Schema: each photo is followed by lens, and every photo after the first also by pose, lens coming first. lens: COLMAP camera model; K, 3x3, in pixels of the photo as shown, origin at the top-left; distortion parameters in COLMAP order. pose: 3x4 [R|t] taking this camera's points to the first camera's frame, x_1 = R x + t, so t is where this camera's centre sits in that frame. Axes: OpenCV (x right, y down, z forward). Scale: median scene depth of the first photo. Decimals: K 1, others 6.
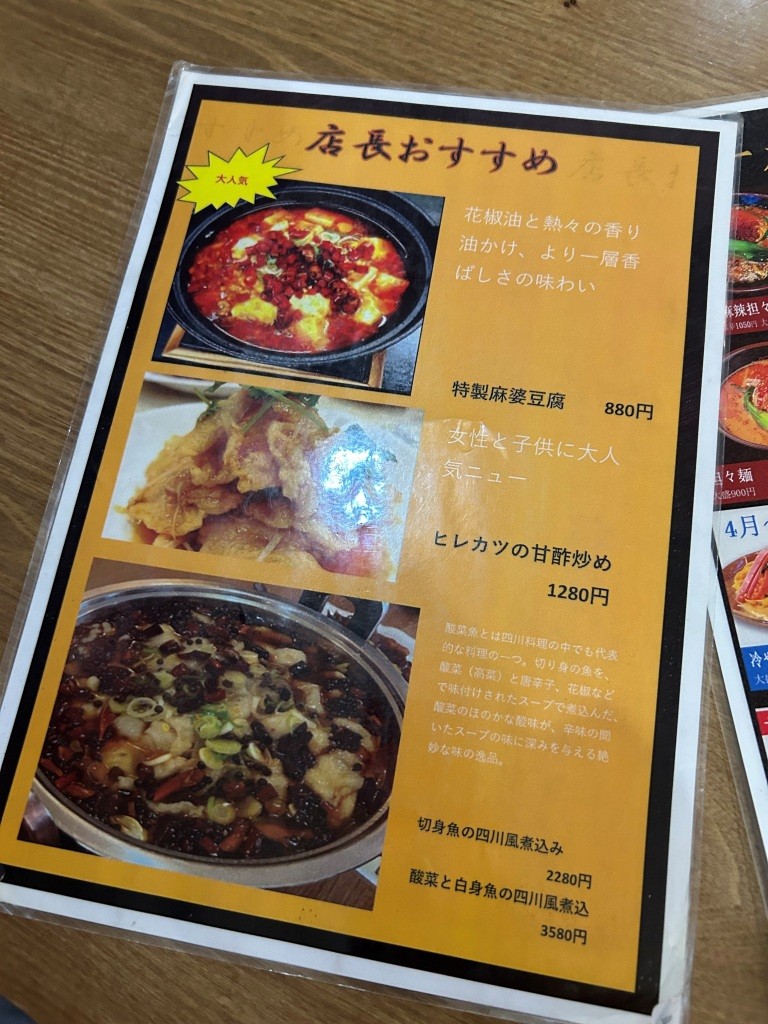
lens RADIAL K [[771.9, 0, 383.9], [0, 771.9, 512.0], [0, 0, 1]] dist [0.004479, -0.003192]
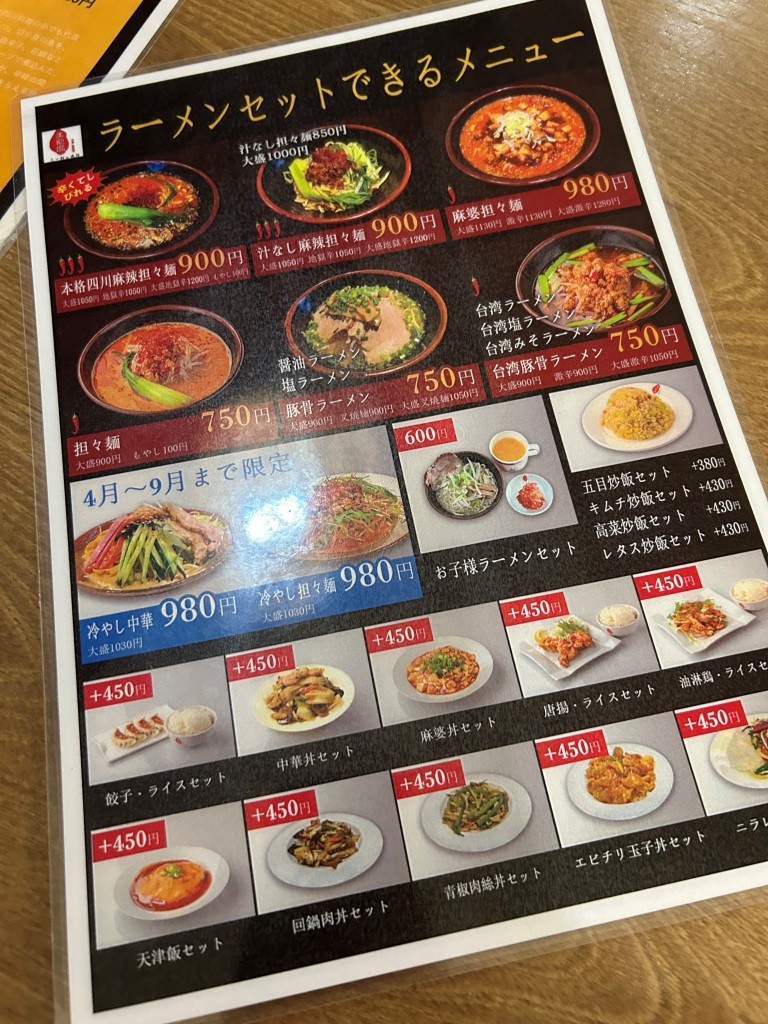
lens RADIAL K [[771.9, 0, 384.1], [0, 771.9, 512.0], [0, 0, 1]] dist [0.004479, -0.003192]
pose [[0.997650, -0.068425, 0.003636, 0.798520], [0.068513, 0.996964, -0.037004, 0.098190], [-0.001093, 0.037166, 0.999308, 0.037091]]
